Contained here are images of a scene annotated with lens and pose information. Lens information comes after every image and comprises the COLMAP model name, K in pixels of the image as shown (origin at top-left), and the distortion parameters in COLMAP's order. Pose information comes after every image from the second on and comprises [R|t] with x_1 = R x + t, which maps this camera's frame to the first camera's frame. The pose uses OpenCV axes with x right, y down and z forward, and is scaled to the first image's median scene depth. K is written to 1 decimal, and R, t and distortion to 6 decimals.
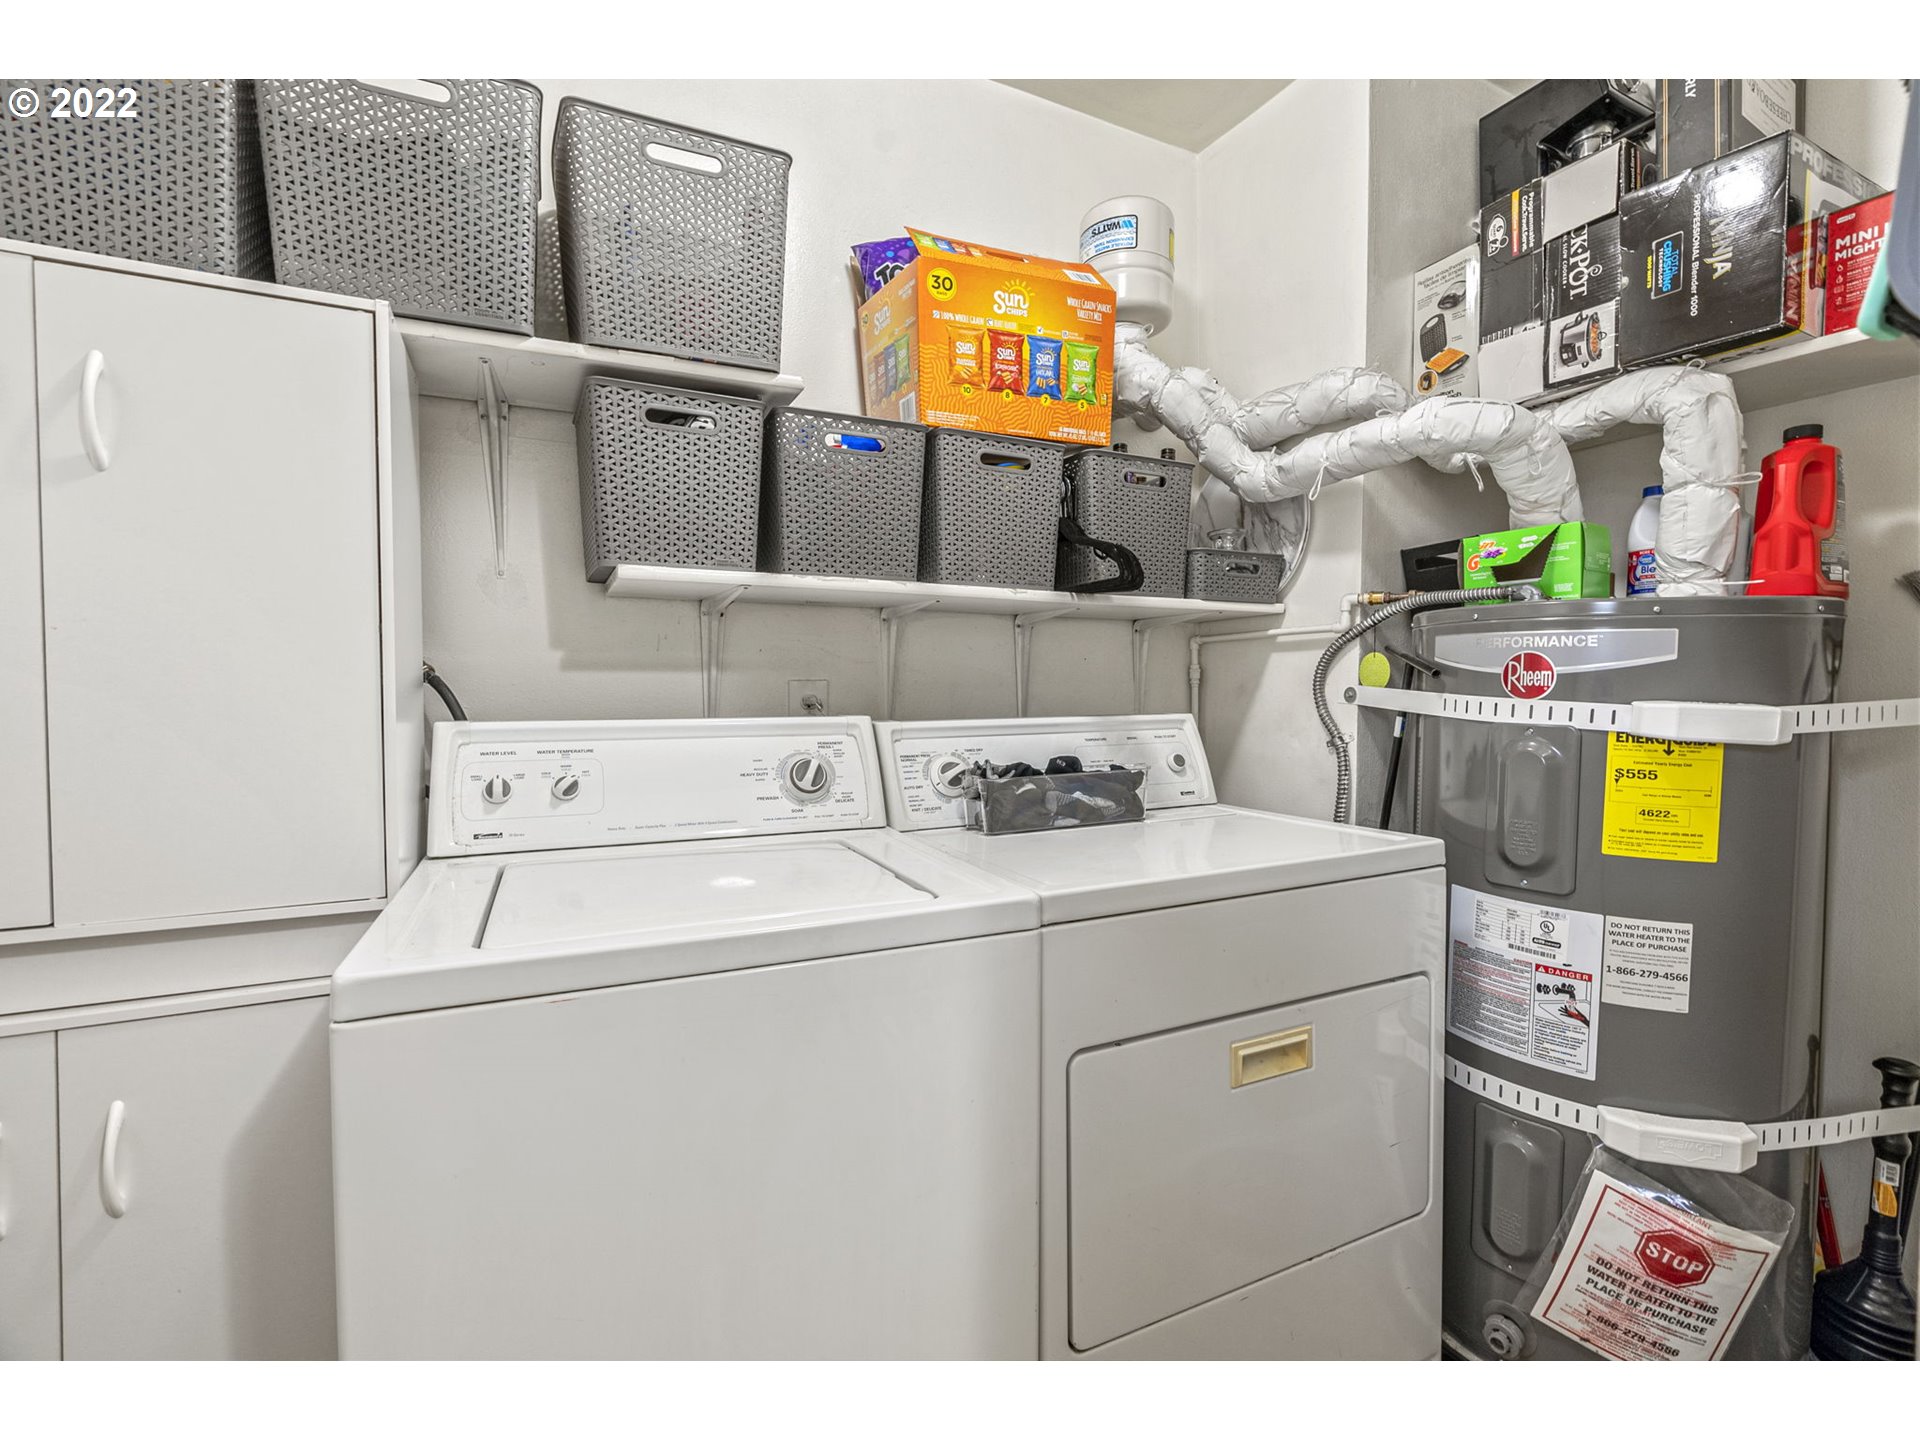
lens RADIAL K [[858.3, 0, 953.9], [0, 858.3, 715.2], [0, 0, 1]] dist [-0.012154, 0.006543]
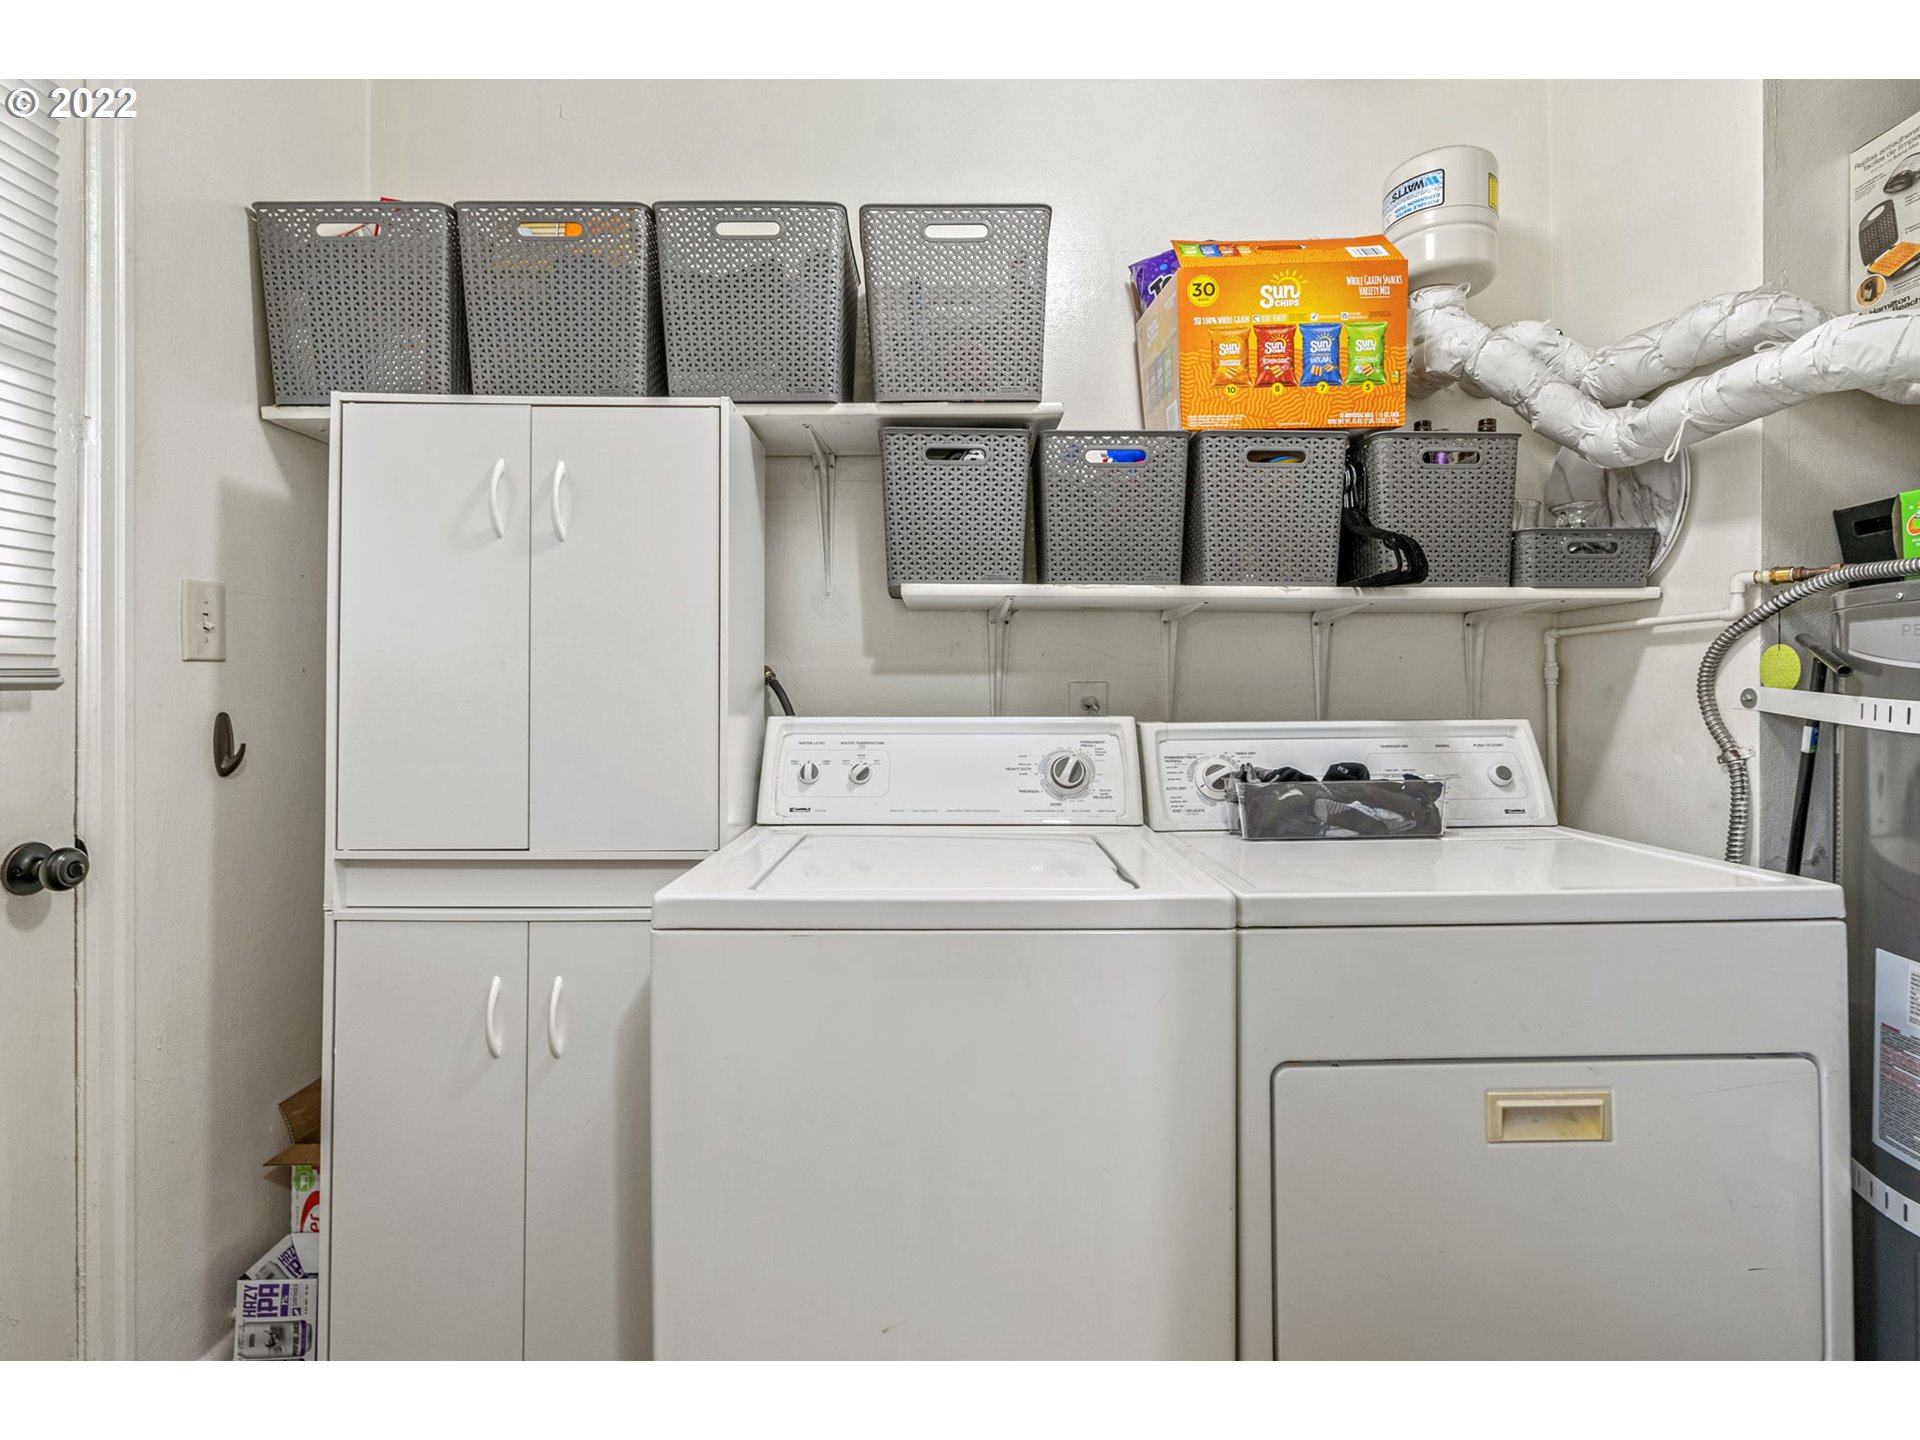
lens RADIAL K [[893.7, 0, 960.0], [0, 893.7, 686.1], [0, 0, 1]] dist [-0.010568, 0.005738]
pose [[0.908400, -0.001450, -0.418099, 0.158036], [-0.013362, 0.999382, -0.032498, 0.001815], [0.417888, 0.035107, 0.907820, -0.058516]]
